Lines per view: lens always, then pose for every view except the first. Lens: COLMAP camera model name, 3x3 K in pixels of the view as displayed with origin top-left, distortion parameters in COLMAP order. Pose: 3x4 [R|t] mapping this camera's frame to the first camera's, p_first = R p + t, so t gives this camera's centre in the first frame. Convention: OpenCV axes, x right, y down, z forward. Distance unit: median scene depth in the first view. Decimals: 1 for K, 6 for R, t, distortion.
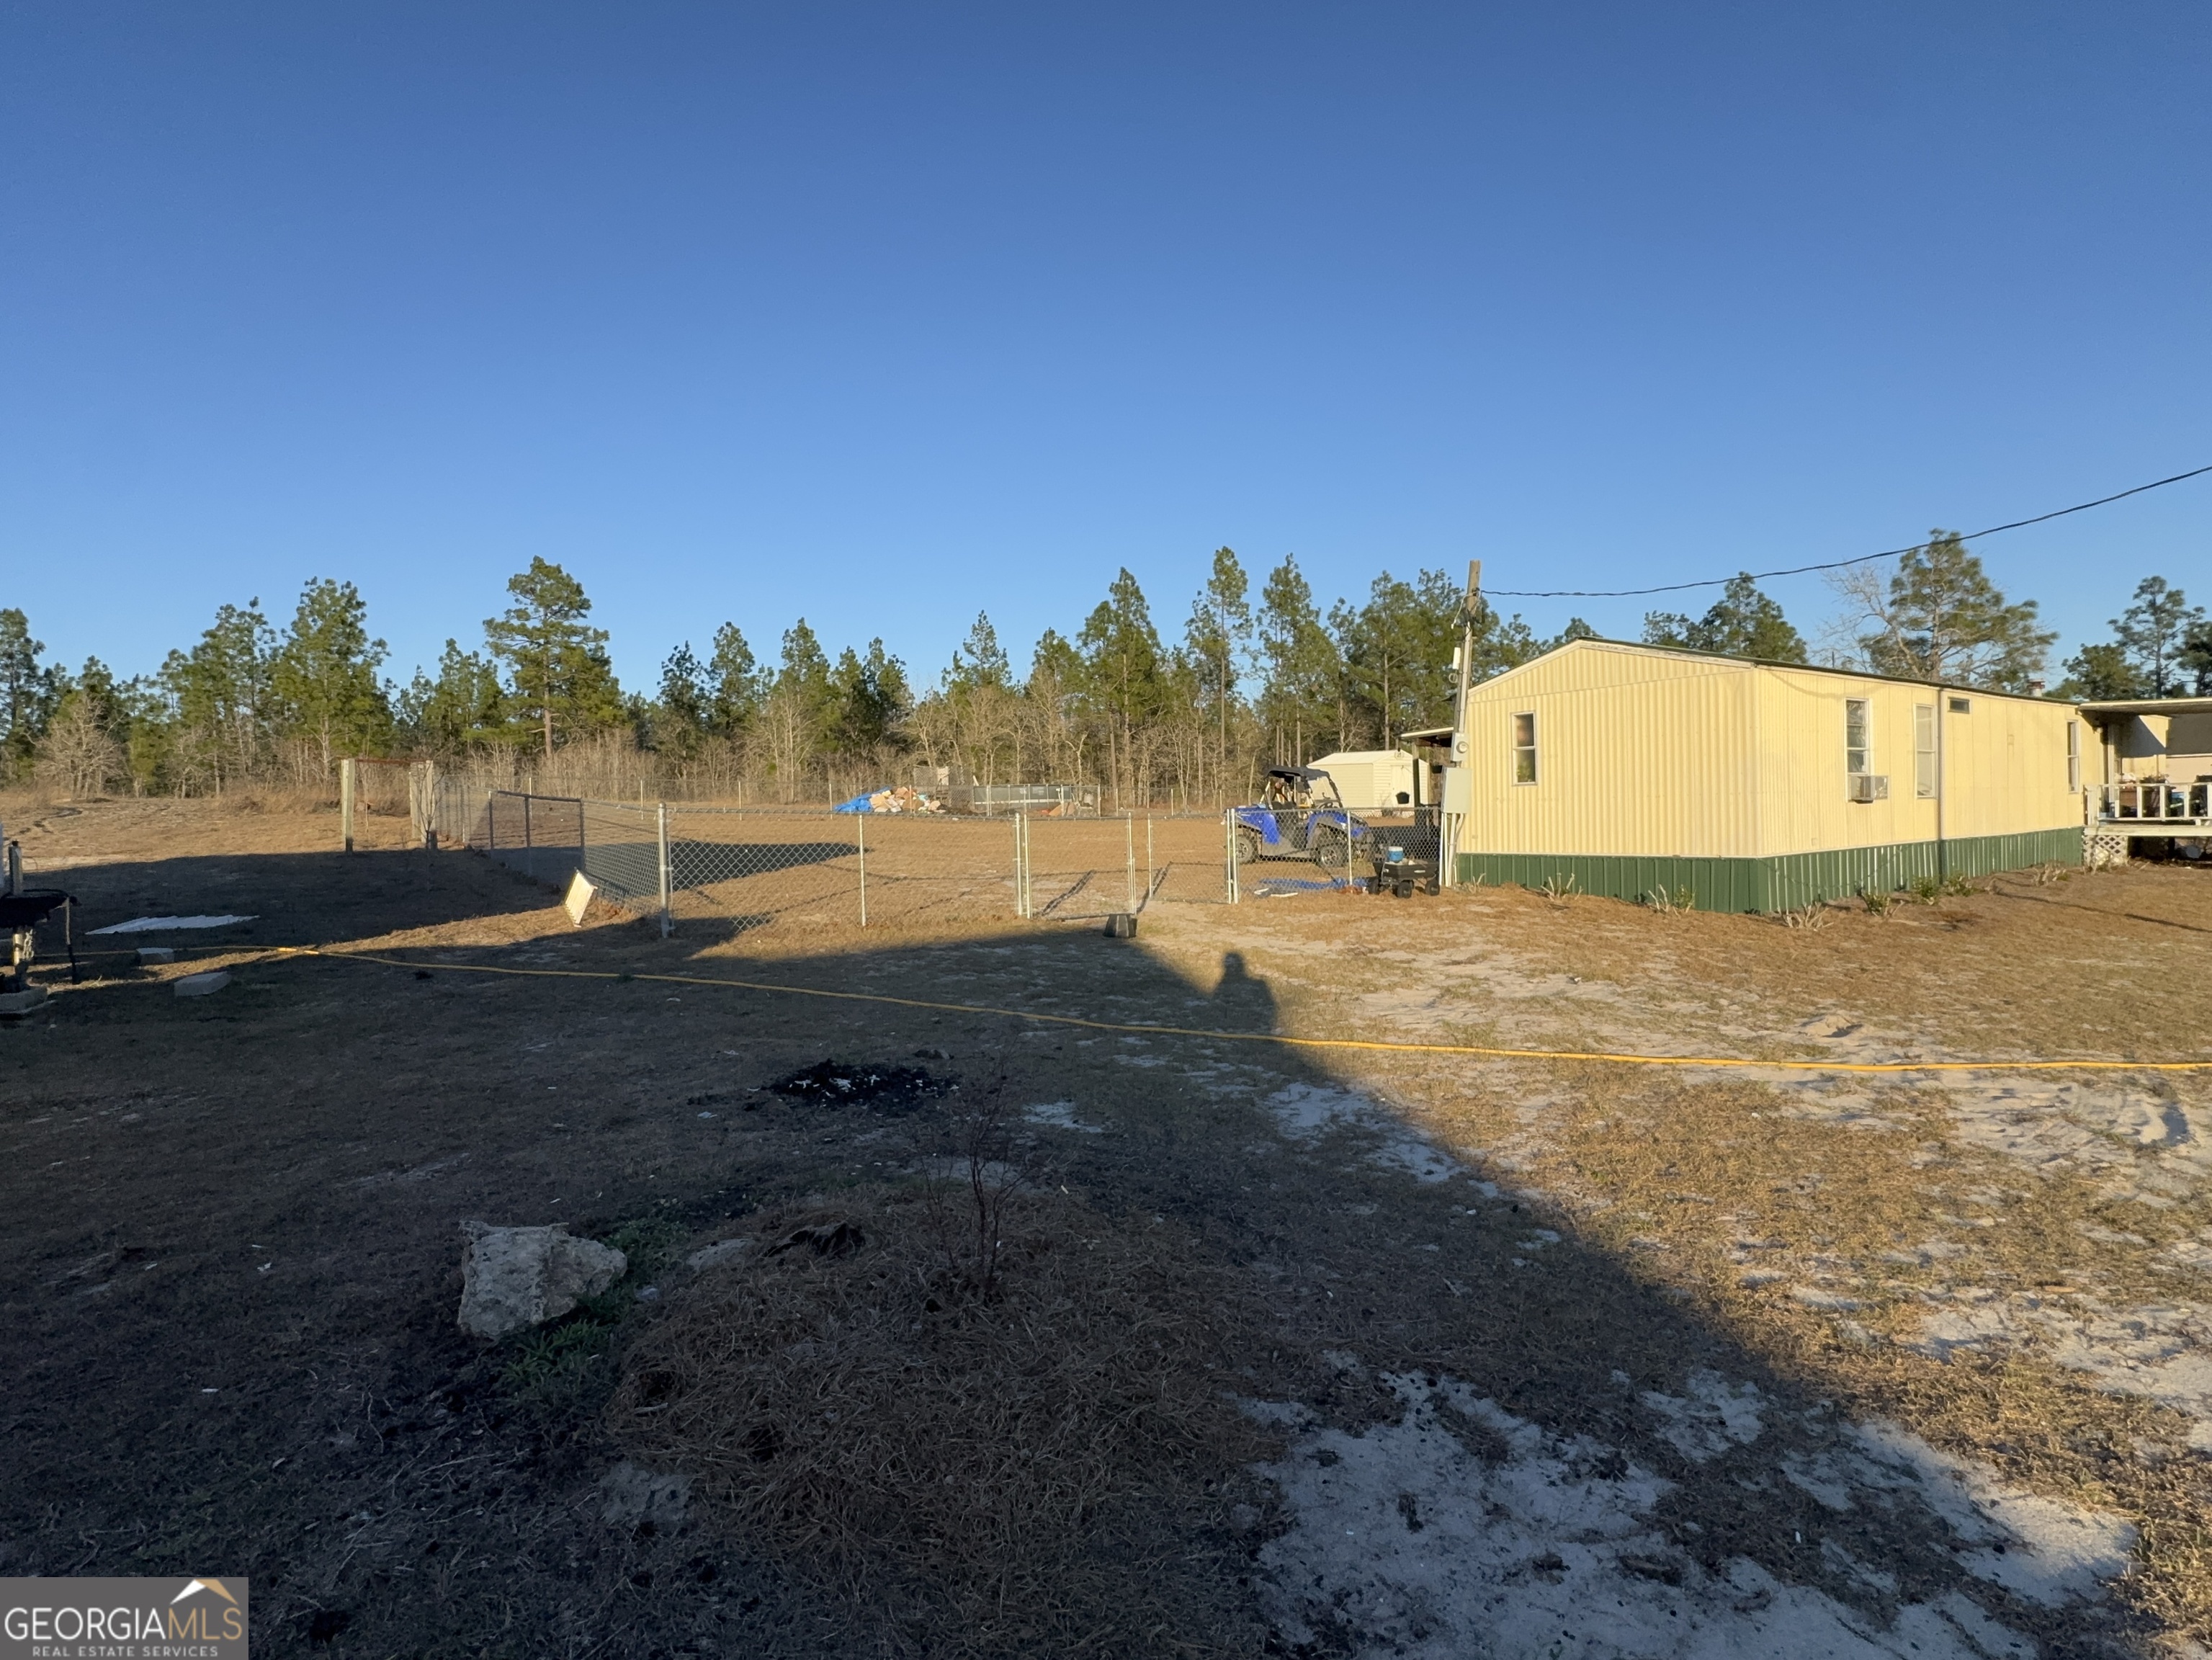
lens RADIAL K [[1078.5, 0, 1095.0], [0, 1078.5, 828.1], [0, 0, 1]] dist [-0.011899, 0.001076]
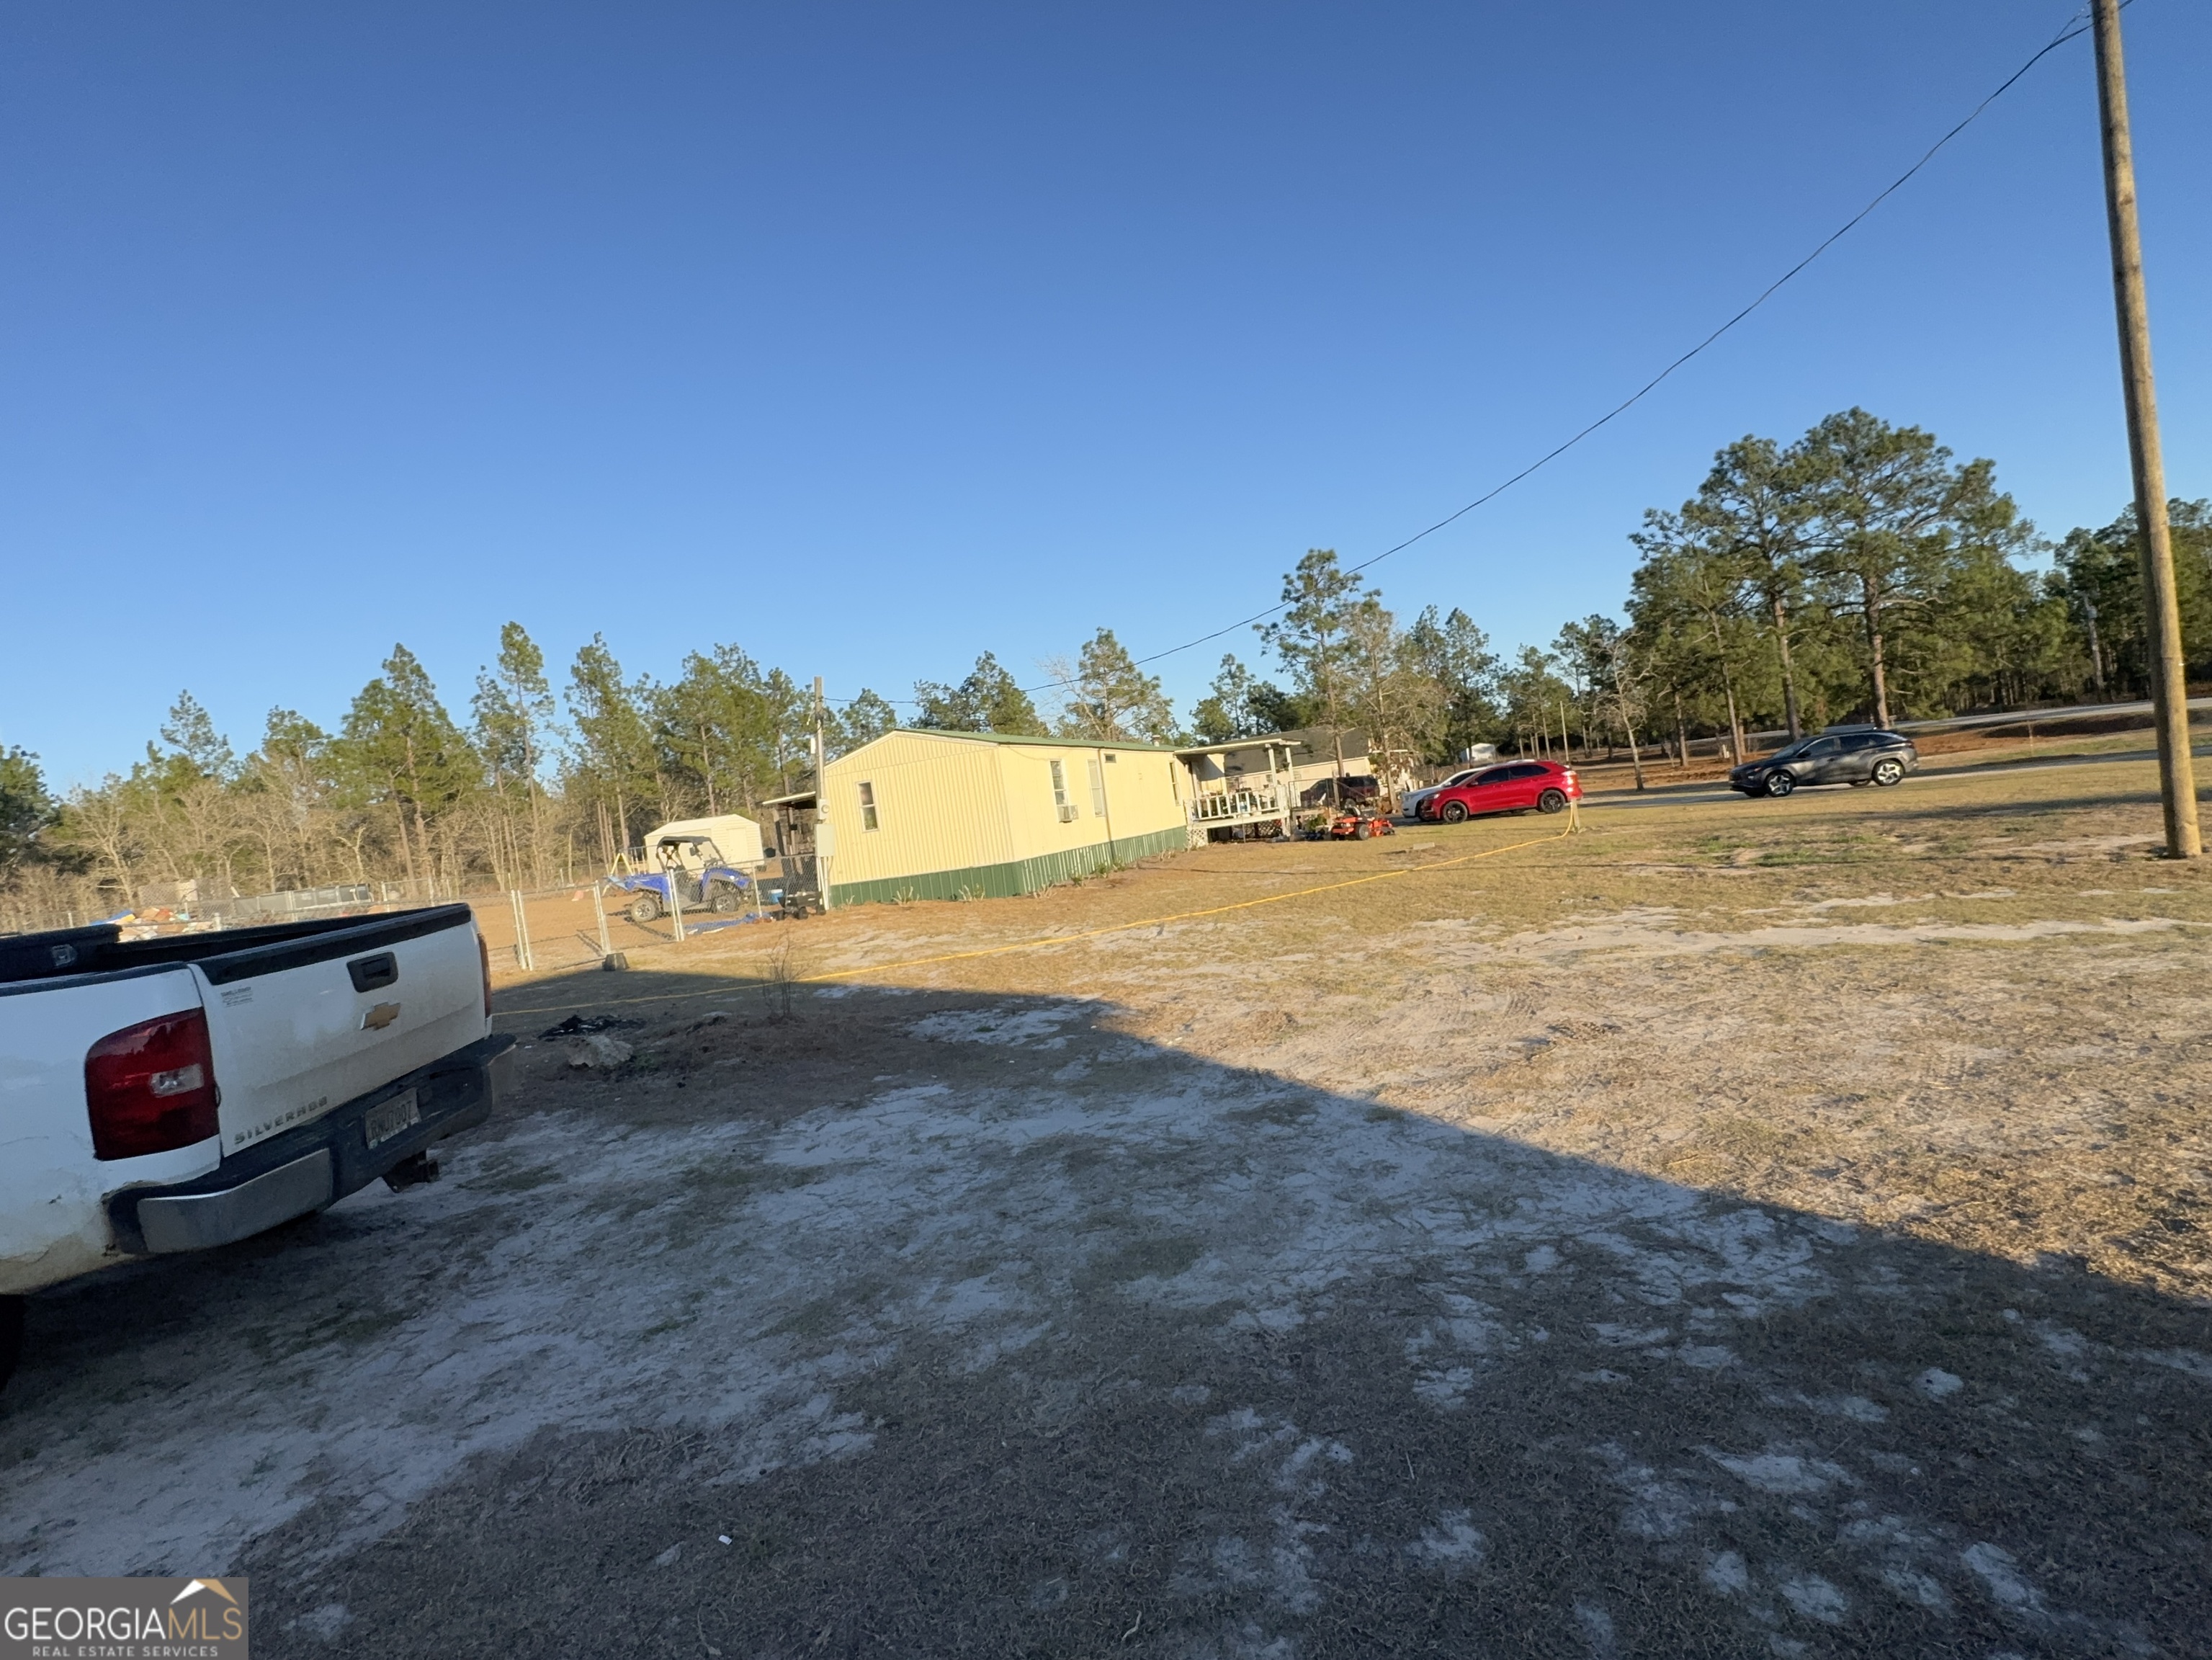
lens RADIAL K [[1078.5, 0, 1114.1], [0, 1078.5, 823.4], [0, 0, 1]] dist [-0.011899, 0.001076]
pose [[0.795977, -0.090273, 0.598558, -0.048839], [0.125703, 0.991912, -0.017565, 0.003672], [-0.592131, 0.089222, 0.800887, -0.083204]]
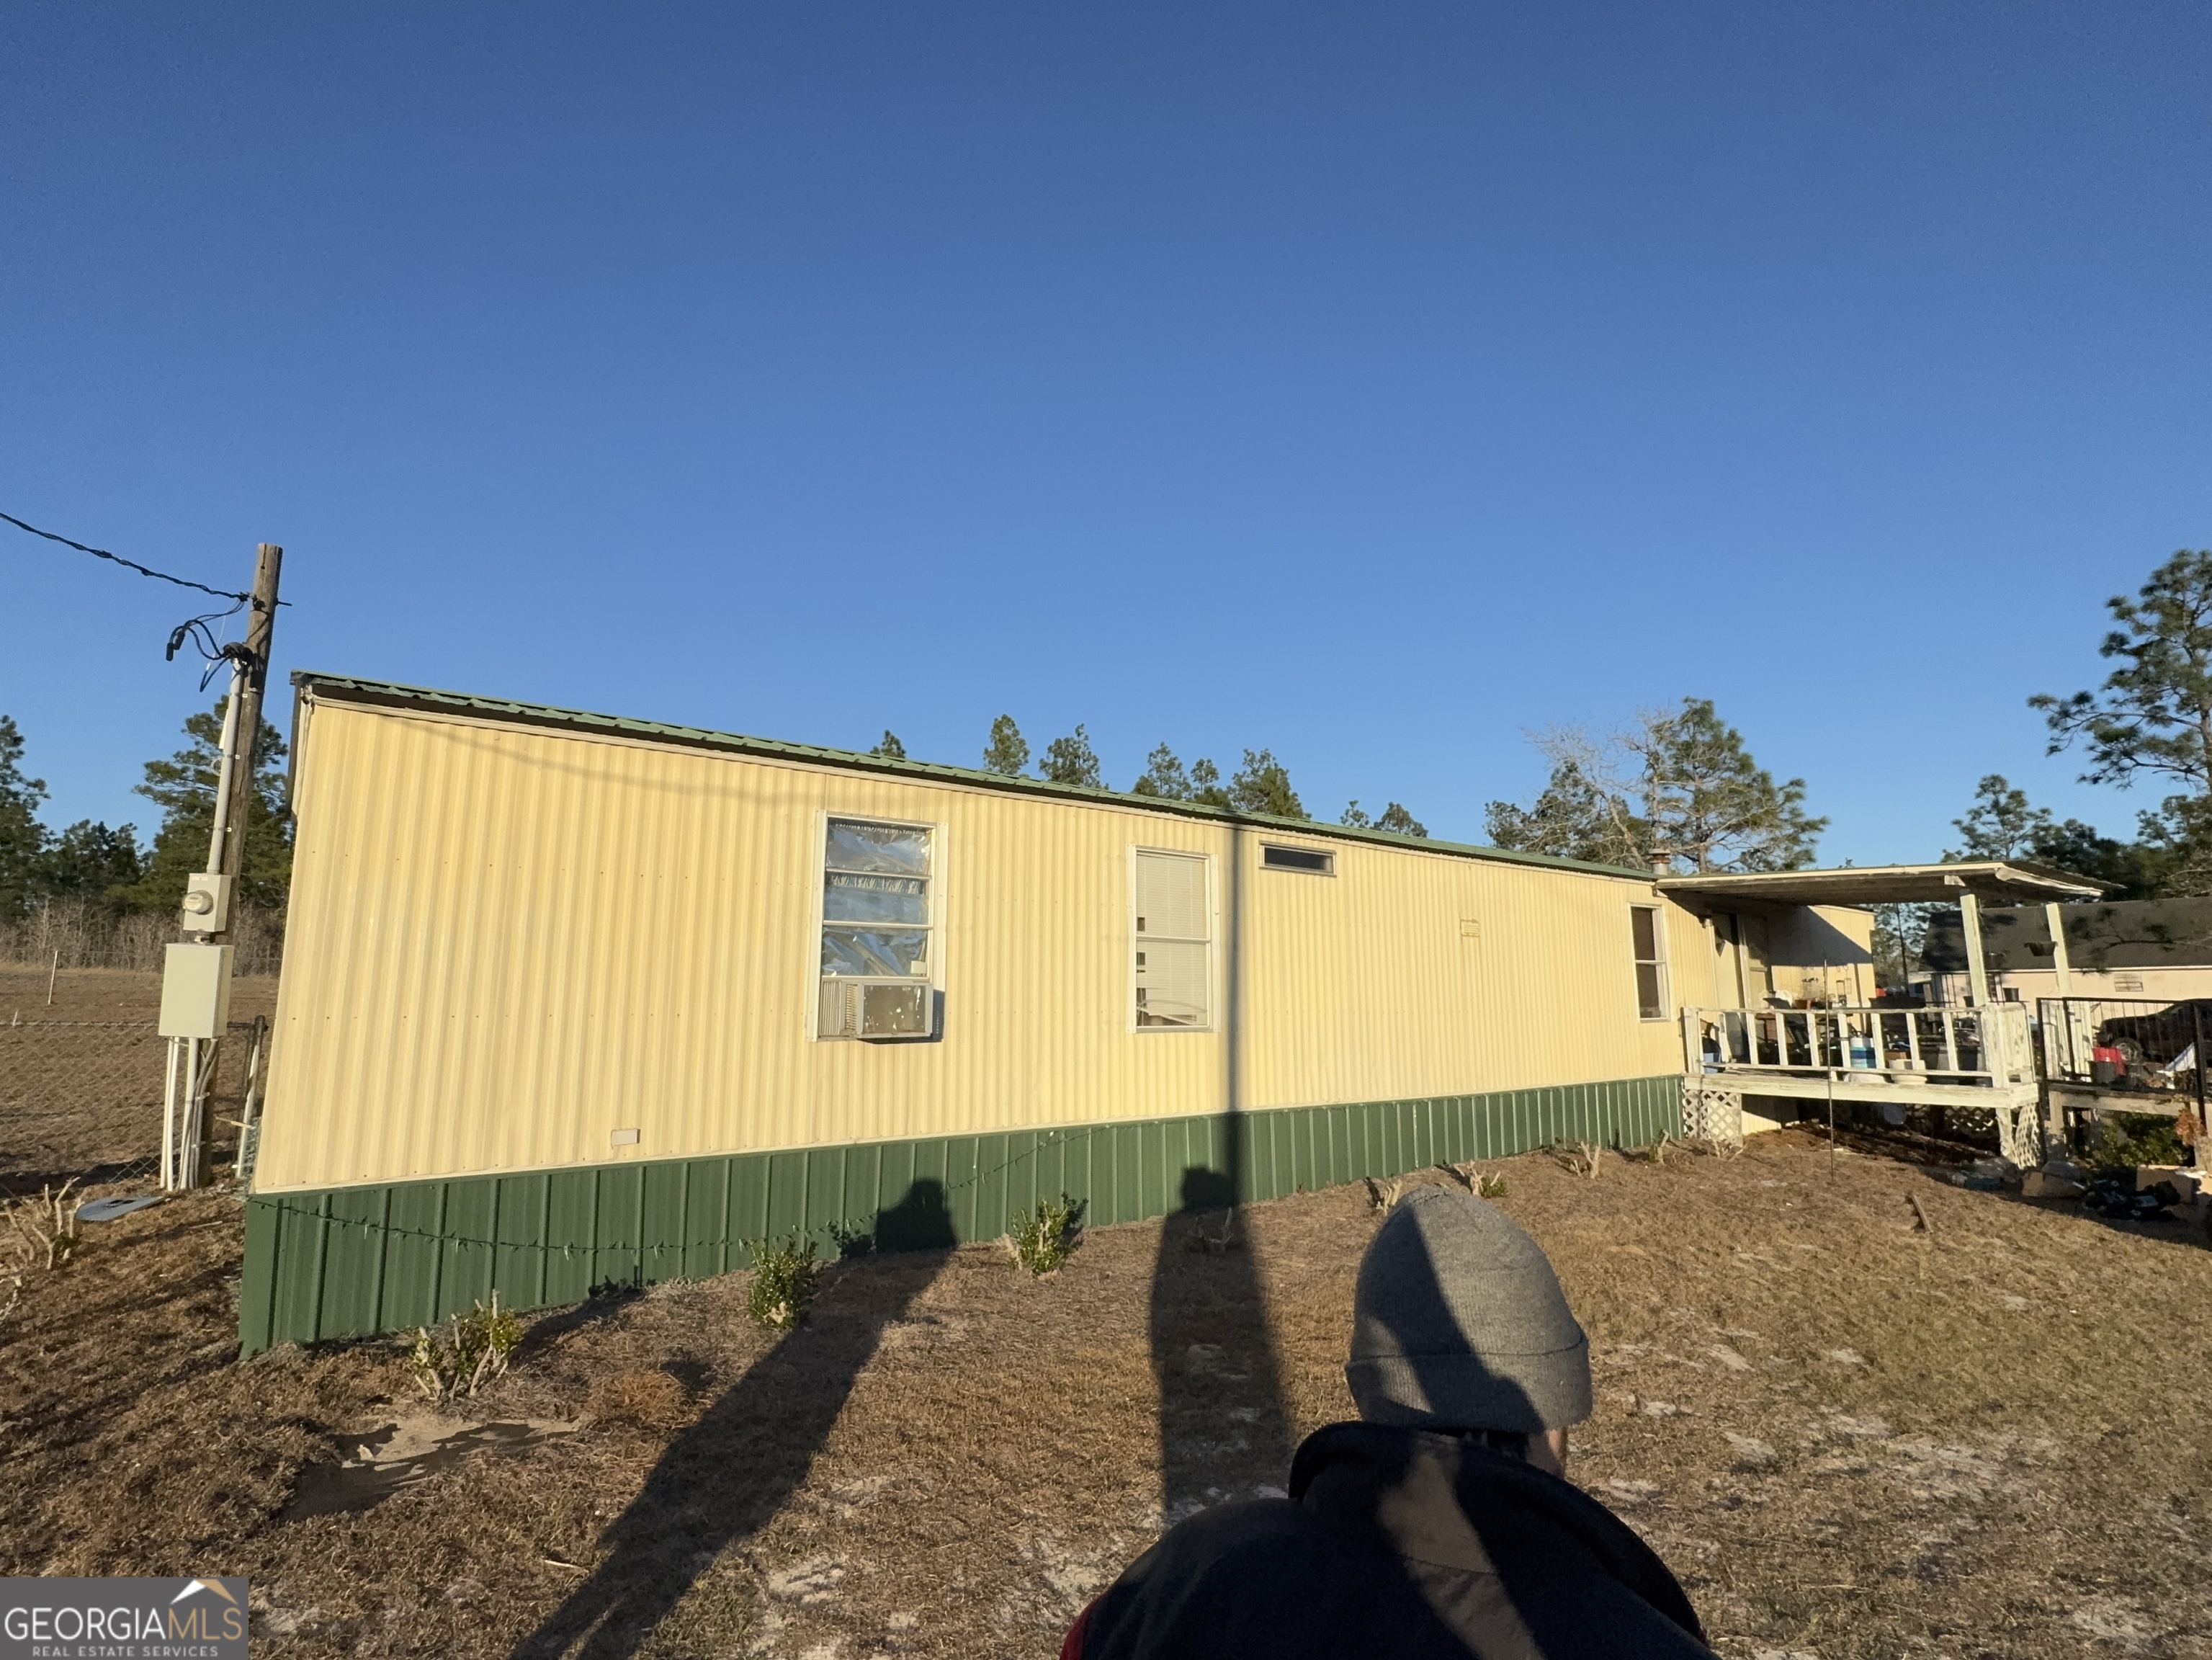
lens RADIAL K [[1078.5, 0, 1074.2], [0, 1078.5, 840.5], [0, 0, 1]] dist [-0.011899, 0.001076]
pose [[0.999210, 0.031792, 0.023834, 0.175889], [-0.027532, 0.986467, -0.161633, -0.008124], [-0.028650, 0.160849, 0.986563, 0.116843]]
